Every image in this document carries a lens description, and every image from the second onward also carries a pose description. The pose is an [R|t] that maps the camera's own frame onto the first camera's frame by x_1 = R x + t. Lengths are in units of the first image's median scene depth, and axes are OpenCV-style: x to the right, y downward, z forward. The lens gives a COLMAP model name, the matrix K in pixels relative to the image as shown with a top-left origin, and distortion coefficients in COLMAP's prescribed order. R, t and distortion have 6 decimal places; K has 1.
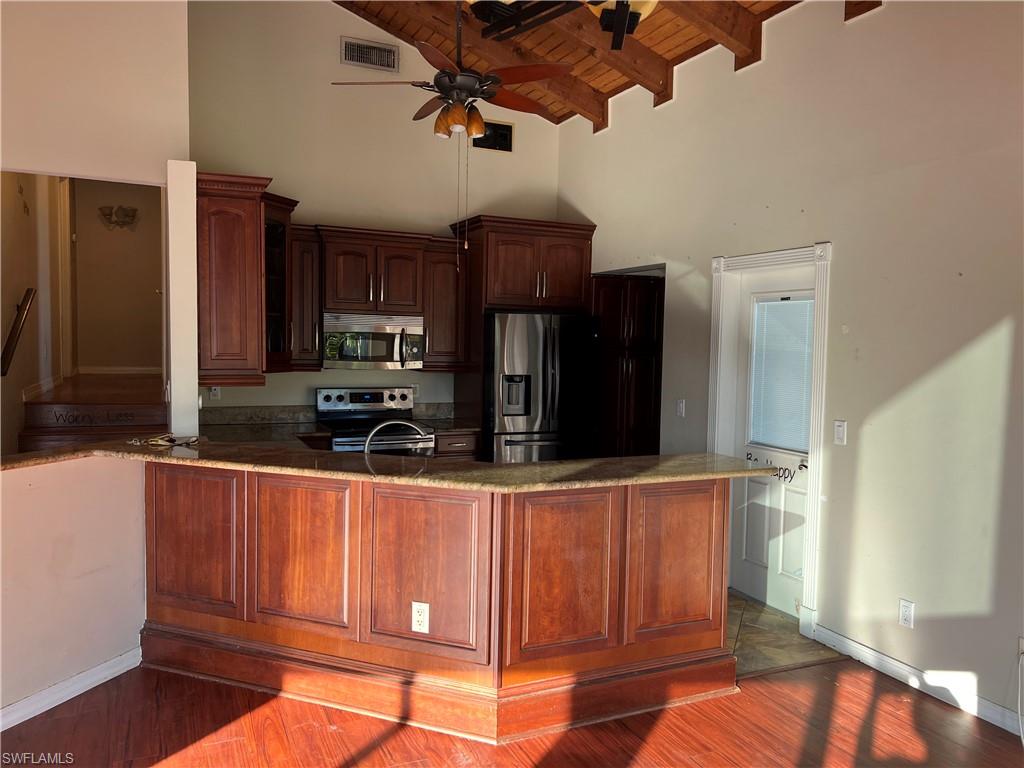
lens RADIAL K [[772.1, 0, 512.0], [0, 772.1, 384.0], [0, 0, 1]] dist [0.070730, -0.083053]
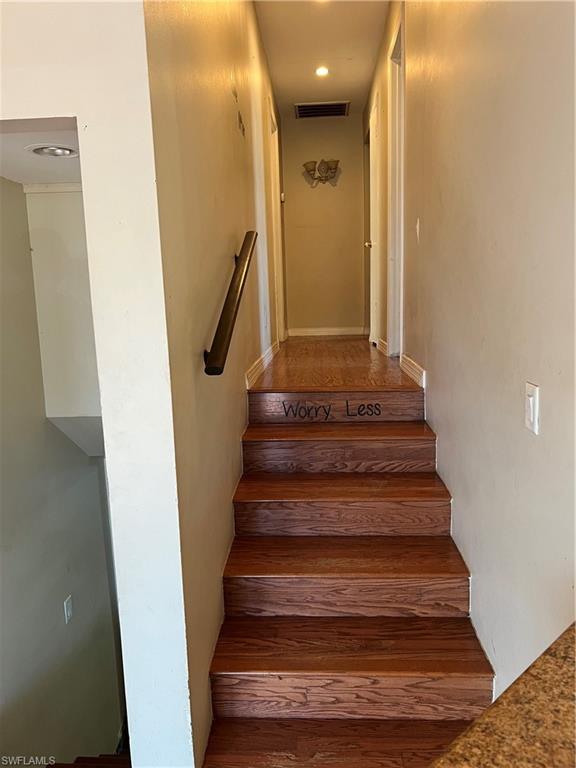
lens RADIAL K [[579.0, 0, 288.0], [0, 579.0, 384.0], [0, 0, 1]] dist [0.070730, -0.083053]
pose [[0.887811, 0.023467, -0.459610, -0.426509], [0.020822, 0.995628, 0.091056, -0.039696], [0.459738, -0.090410, 0.883441, 0.677260]]
